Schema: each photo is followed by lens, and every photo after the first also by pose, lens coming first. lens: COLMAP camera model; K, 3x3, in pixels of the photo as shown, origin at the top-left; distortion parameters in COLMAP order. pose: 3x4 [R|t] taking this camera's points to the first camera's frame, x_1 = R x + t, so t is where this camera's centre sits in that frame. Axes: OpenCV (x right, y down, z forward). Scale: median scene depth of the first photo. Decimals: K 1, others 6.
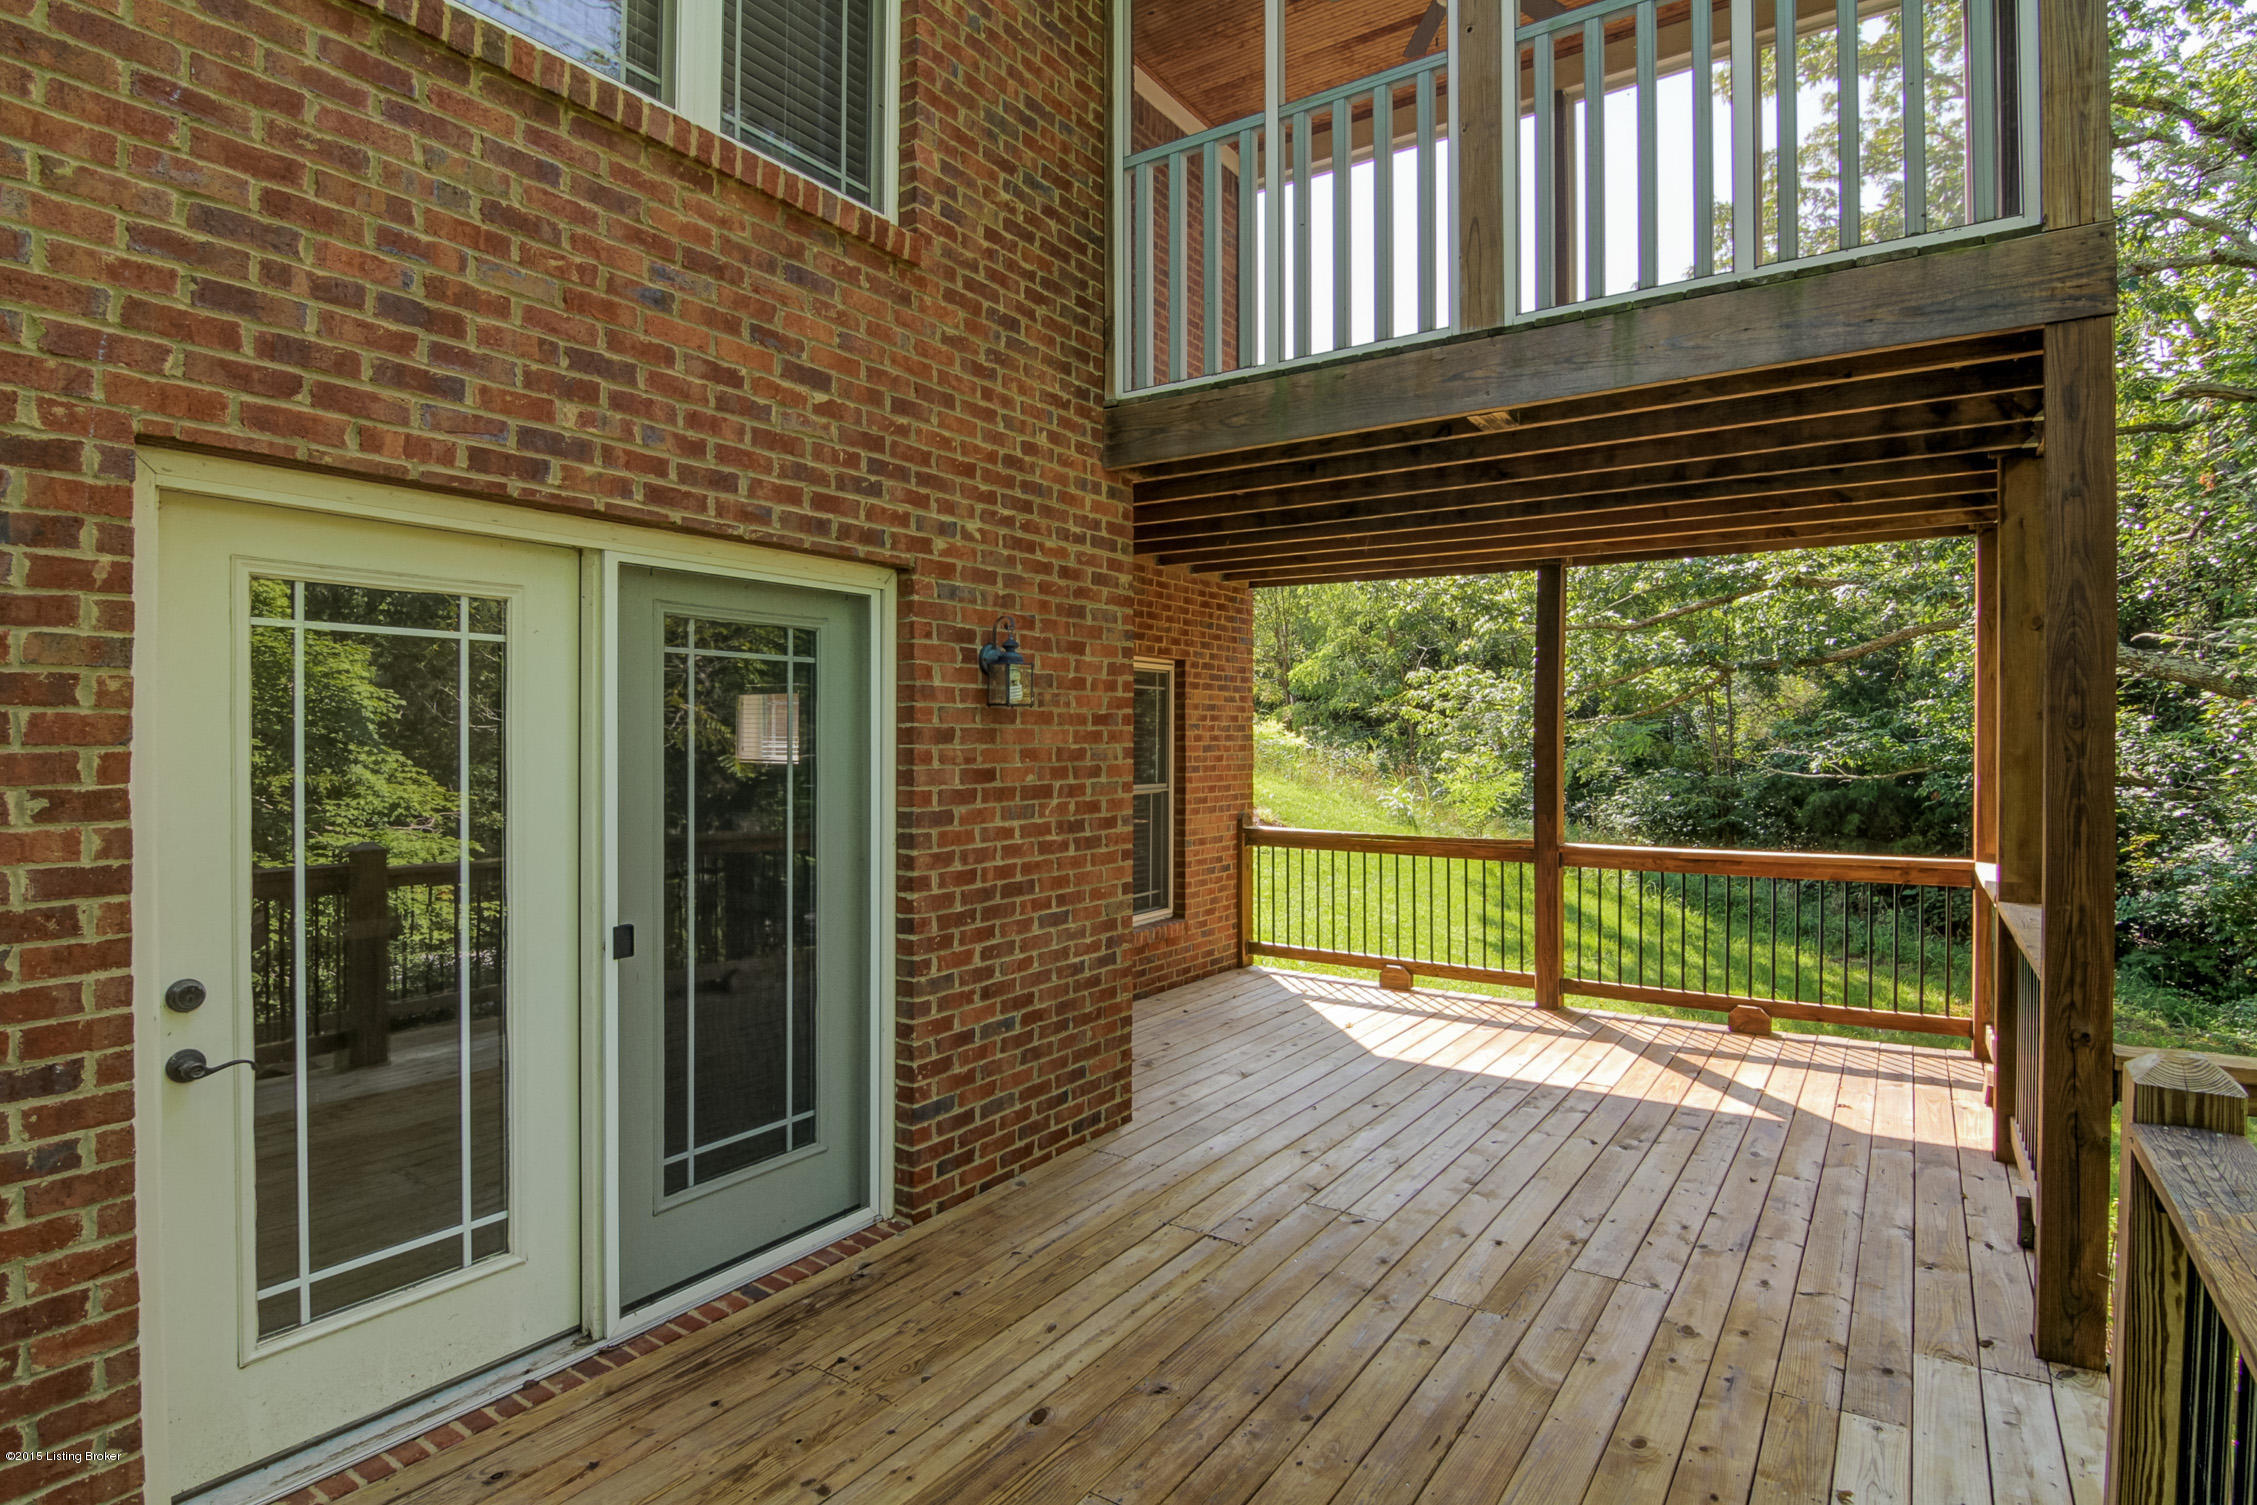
lens RADIAL K [[1163.0, 0, 1128.3], [0, 1163.0, 738.1], [0, 0, 1]] dist [-0.006681, -0.006170]
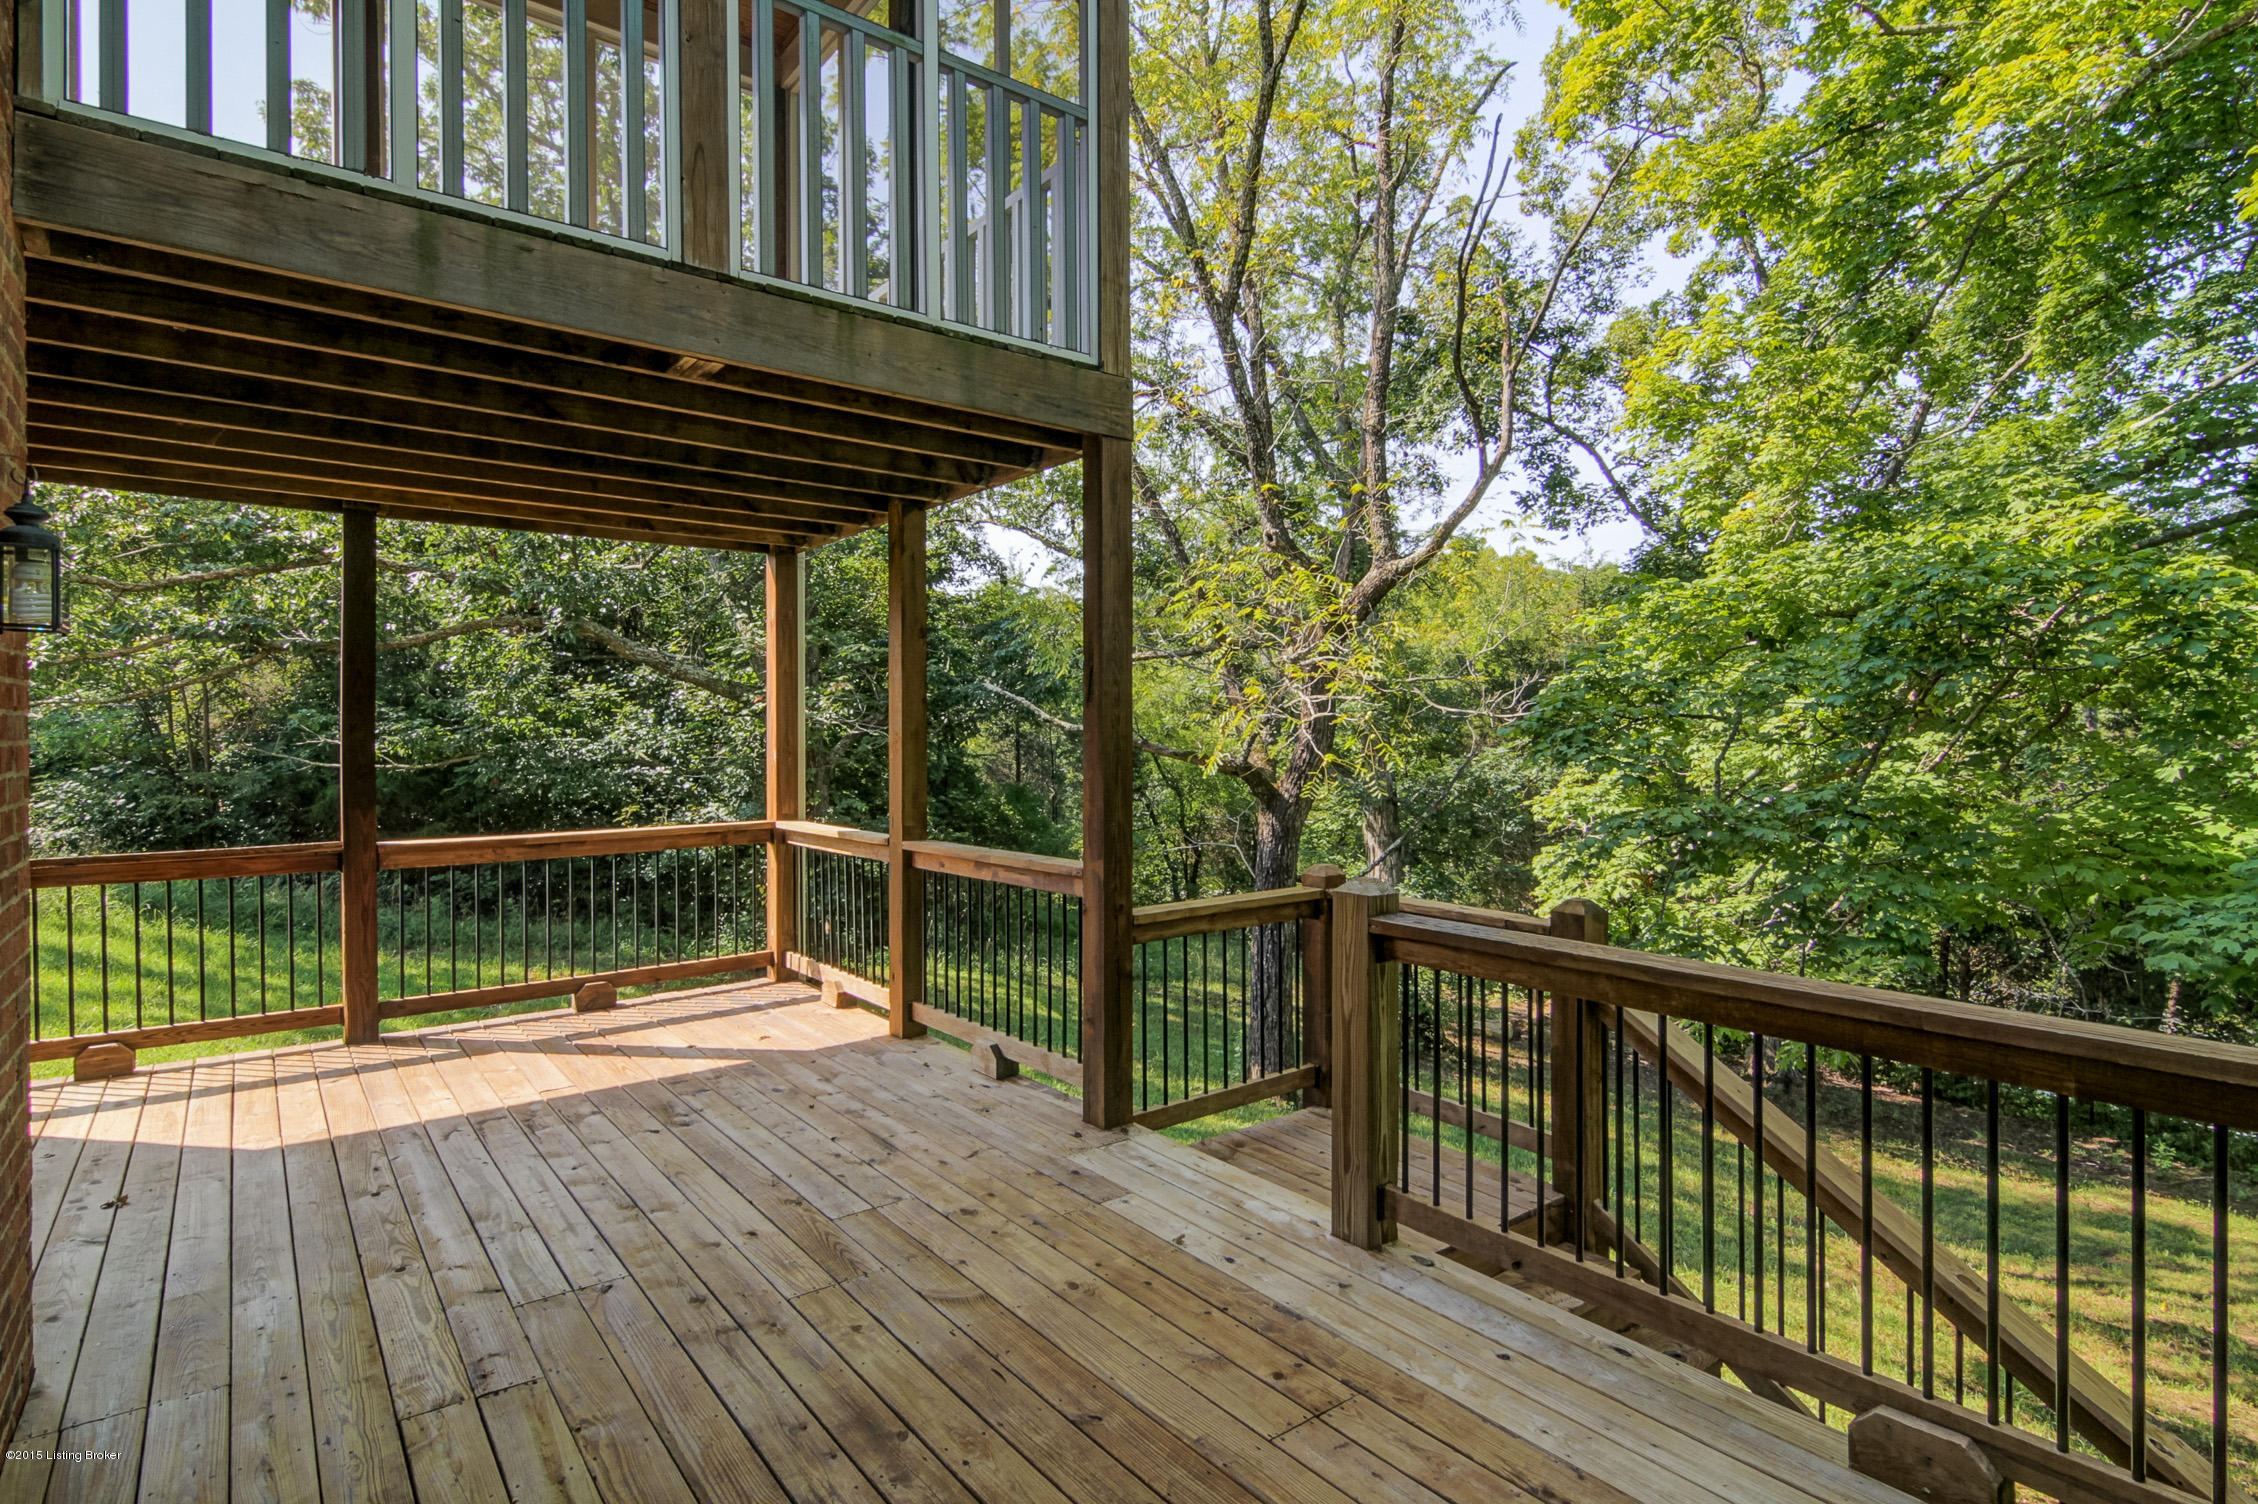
lens RADIAL K [[1163.6, 0, 1134.2], [0, 1163.6, 758.3], [0, 0, 1]] dist [-0.006681, -0.006170]
pose [[0.284158, -0.020126, 0.958566, -0.400015], [-0.001402, 0.999770, 0.021406, 0.014523], [-0.958776, -0.007427, 0.284065, 0.334522]]
